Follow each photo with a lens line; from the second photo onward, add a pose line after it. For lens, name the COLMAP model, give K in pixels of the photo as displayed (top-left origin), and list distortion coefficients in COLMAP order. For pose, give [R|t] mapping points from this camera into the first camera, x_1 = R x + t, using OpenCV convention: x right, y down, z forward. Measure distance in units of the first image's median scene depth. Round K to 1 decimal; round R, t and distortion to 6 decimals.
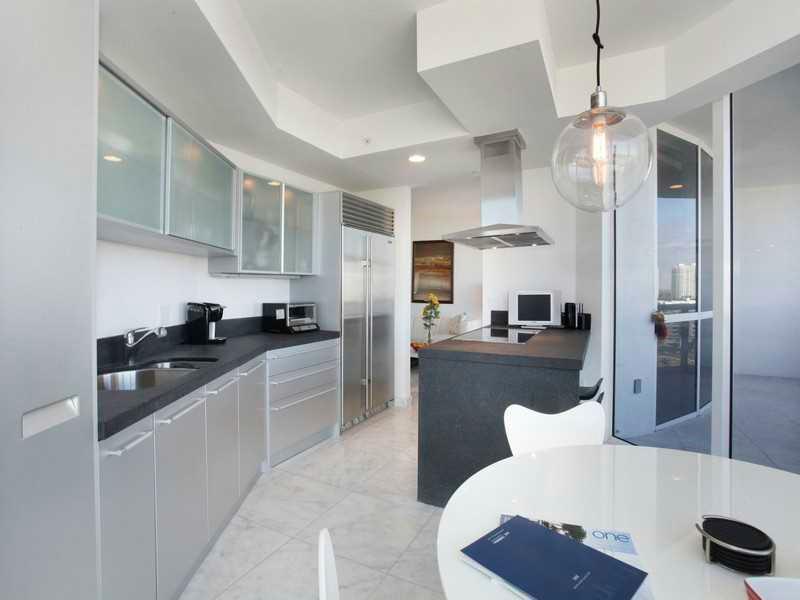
lens RADIAL K [[387.3, 0, 398.2], [0, 387.3, 295.9], [0, 0, 1]] dist [-0.074286, 0.025820]
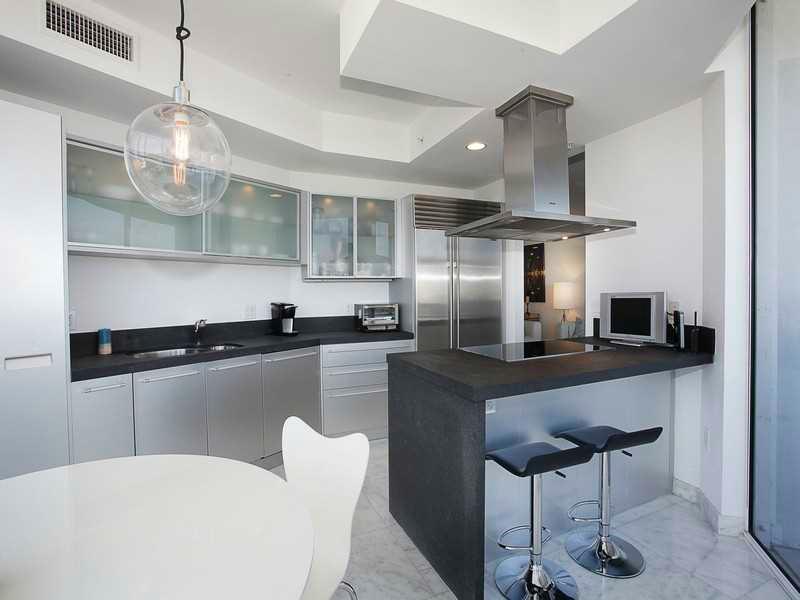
lens RADIAL K [[387.3, 0, 401.3], [0, 387.3, 298.5], [0, 0, 1]] dist [-0.074286, 0.025820]
pose [[0.791466, 0.008269, -0.611157, 0.457717], [-0.004218, 0.999959, 0.008067, -0.006735], [0.611198, -0.003807, 0.791468, 0.179262]]
